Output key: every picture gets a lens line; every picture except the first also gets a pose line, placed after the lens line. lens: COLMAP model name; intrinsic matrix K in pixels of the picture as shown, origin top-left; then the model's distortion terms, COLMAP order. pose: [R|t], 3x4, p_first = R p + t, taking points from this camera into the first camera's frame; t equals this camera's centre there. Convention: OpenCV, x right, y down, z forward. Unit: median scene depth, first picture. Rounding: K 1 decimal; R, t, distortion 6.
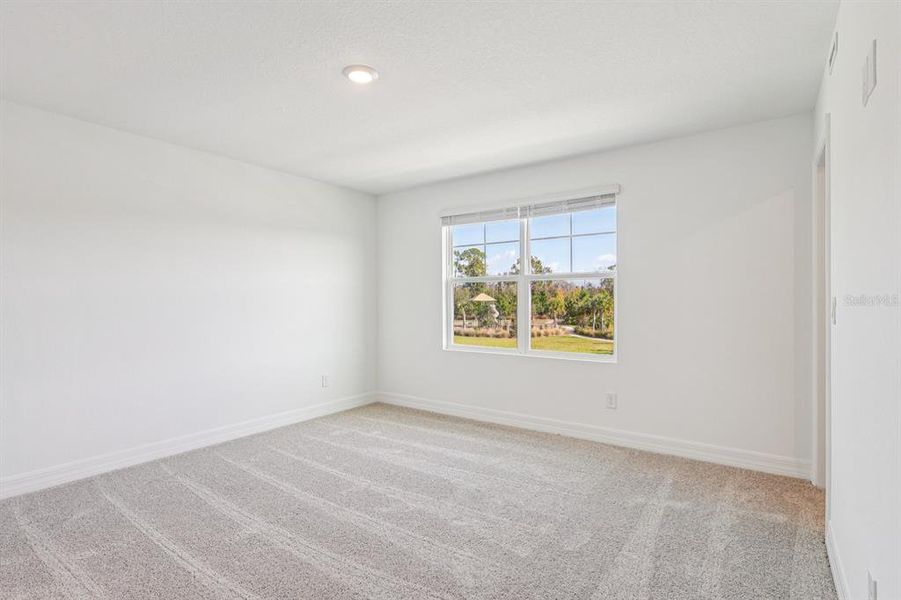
lens RADIAL K [[385.9, 0, 450.5], [0, 385.9, 300.0], [0, 0, 1]] dist [0.000379, 0.000087]
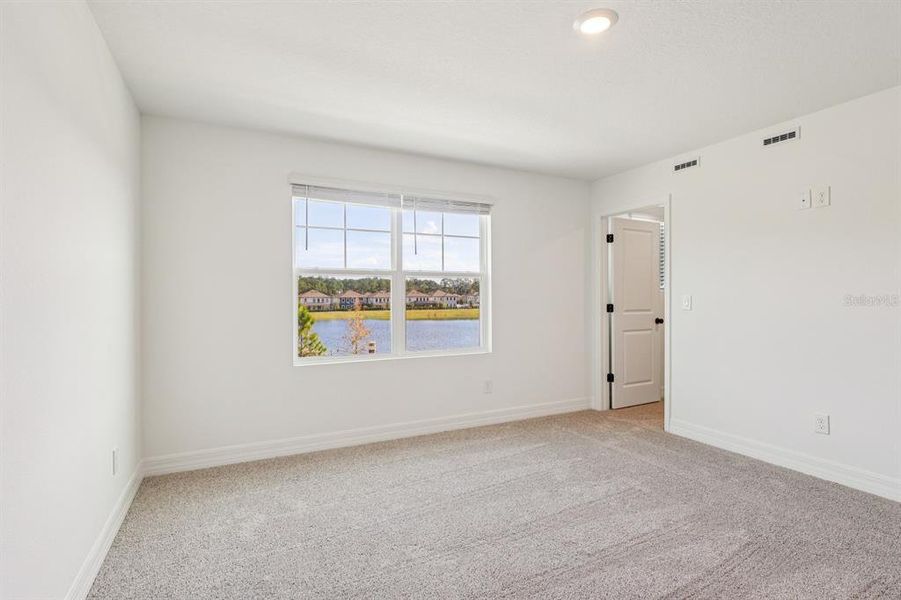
lens RADIAL K [[409.4, 0, 450.5], [0, 409.4, 300.0], [0, 0, 1]] dist [-0.000081, 0.000067]
pose [[0.549257, -0.005848, 0.835633, -0.585107], [0.000163, 0.999976, 0.006891, -0.002079], [-0.835653, -0.003649, 0.549245, 0.388262]]
